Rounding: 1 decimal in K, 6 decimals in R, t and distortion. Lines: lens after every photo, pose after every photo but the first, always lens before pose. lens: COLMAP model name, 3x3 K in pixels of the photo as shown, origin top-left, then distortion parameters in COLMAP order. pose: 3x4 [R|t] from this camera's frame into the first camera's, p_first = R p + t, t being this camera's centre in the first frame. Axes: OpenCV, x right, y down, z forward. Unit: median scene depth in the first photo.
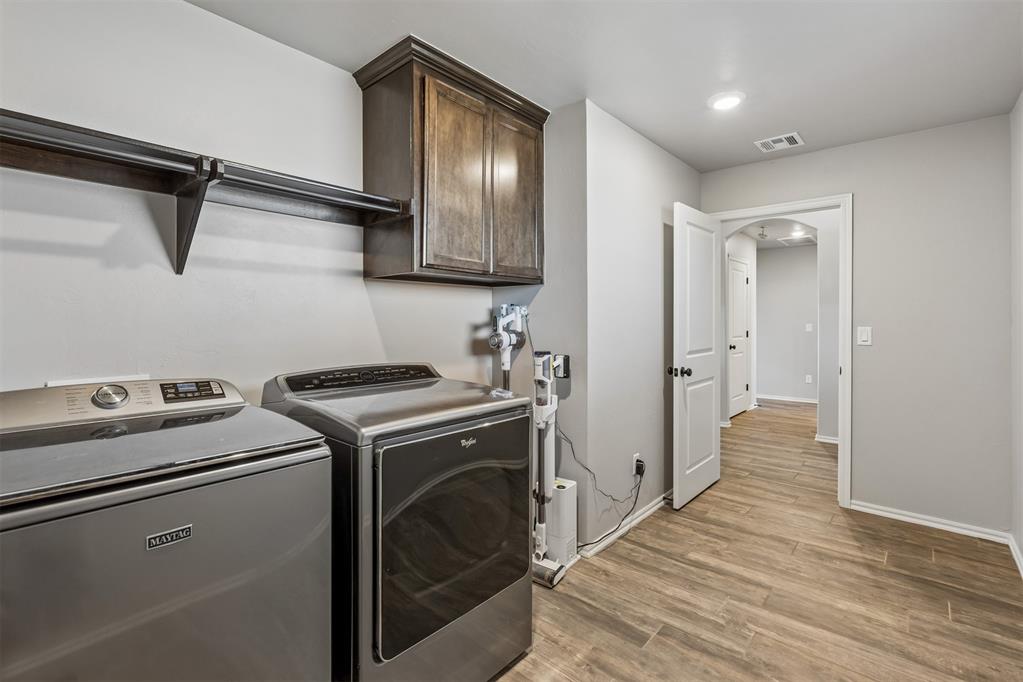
lens RADIAL K [[459.6, 0, 511.2], [0, 459.6, 318.7], [0, 0, 1]] dist [-0.005909, 0.002682]
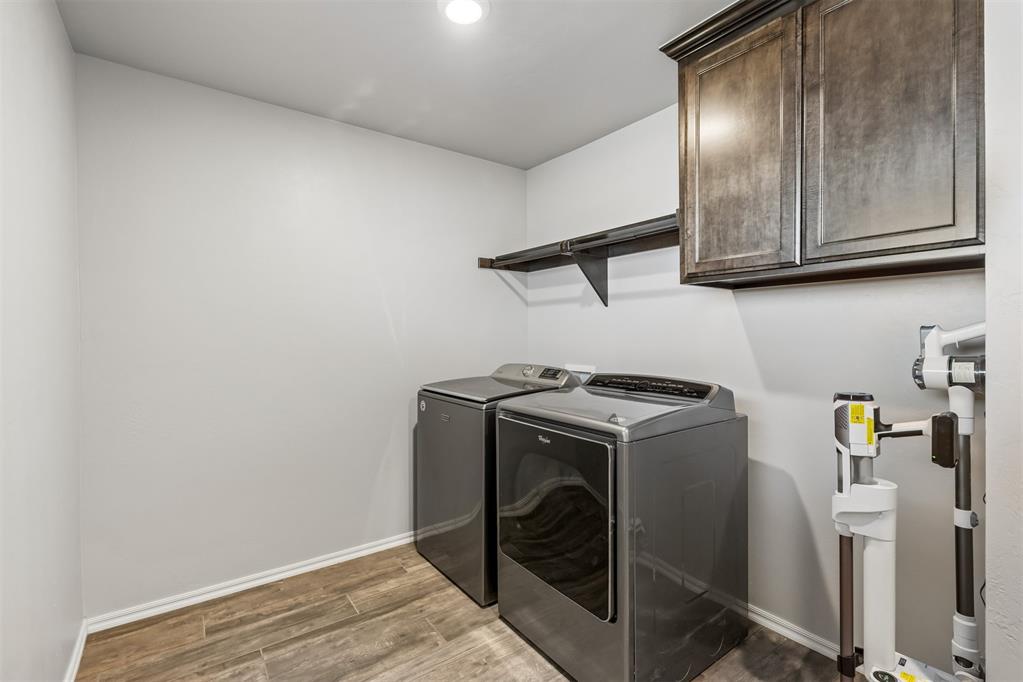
lens RADIAL K [[459.6, 0, 511.1], [0, 459.6, 337.6], [0, 0, 1]] dist [-0.005909, 0.002682]
pose [[-0.200728, 0.006481, -0.979626, 0.747095], [0.004692, 0.999973, 0.005654, 0.000478], [0.979636, -0.003462, -0.200753, 0.801915]]
